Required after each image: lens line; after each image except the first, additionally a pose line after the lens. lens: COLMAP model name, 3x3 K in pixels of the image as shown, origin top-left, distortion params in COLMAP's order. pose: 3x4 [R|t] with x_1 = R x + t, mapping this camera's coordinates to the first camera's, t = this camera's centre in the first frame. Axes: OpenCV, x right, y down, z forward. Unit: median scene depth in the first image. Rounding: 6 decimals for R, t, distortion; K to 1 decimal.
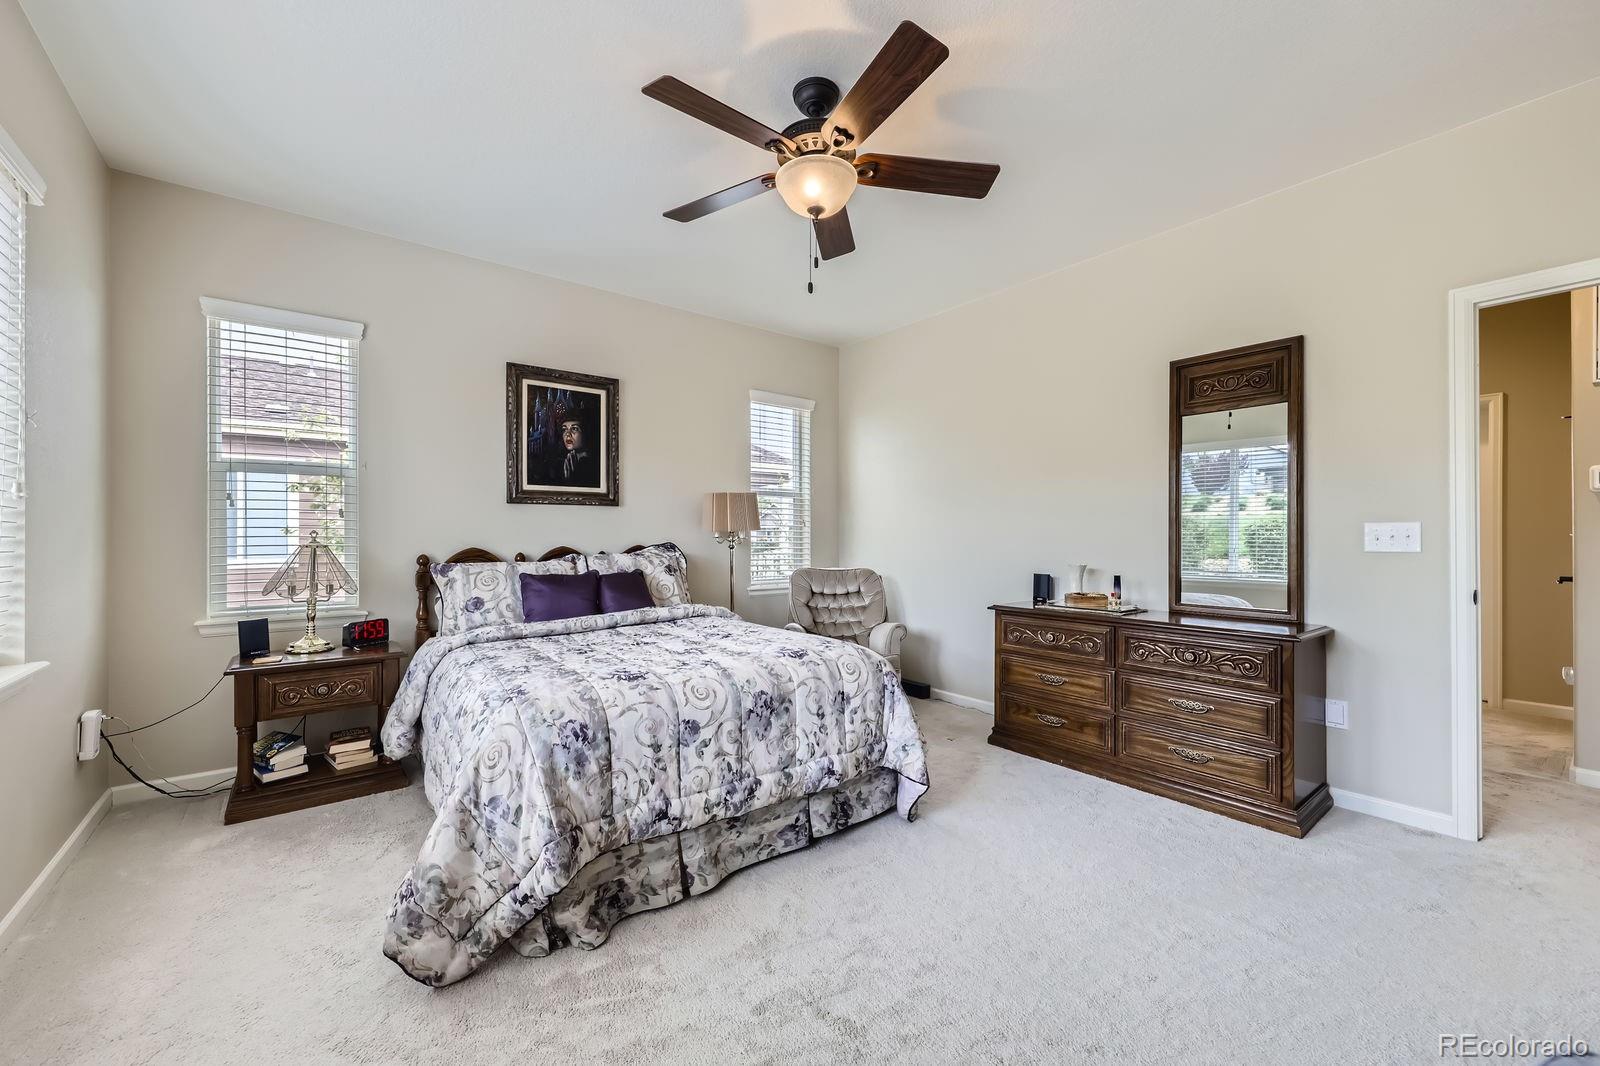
lens RADIAL K [[631.9, 0, 806.8], [0, 631.9, 534.2], [0, 0, 1]] dist [0.000108, 0.000238]
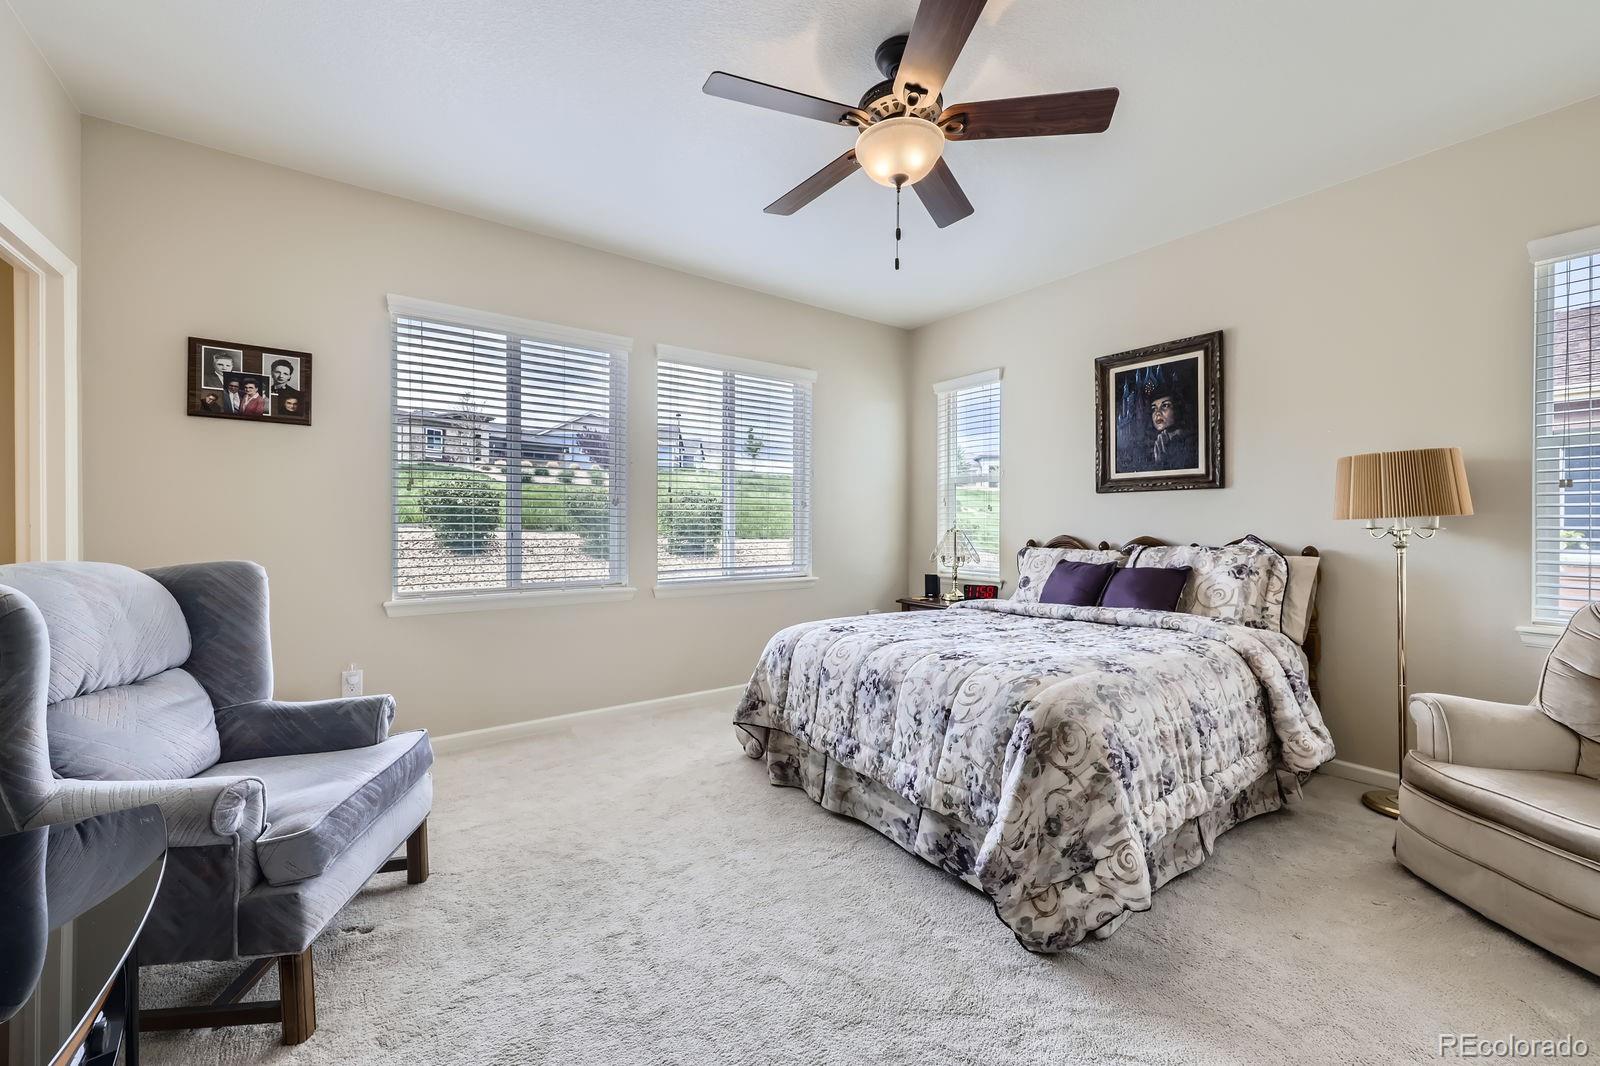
lens RADIAL K [[631.9, 0, 791.7], [0, 631.9, 527.0], [0, 0, 1]] dist [0.000108, 0.000238]
pose [[-0.058861, 0.005450, -0.998251, 0.937827], [-0.001580, 0.999983, 0.005552, 0.002452], [0.998265, 0.001904, -0.058852, 0.870084]]
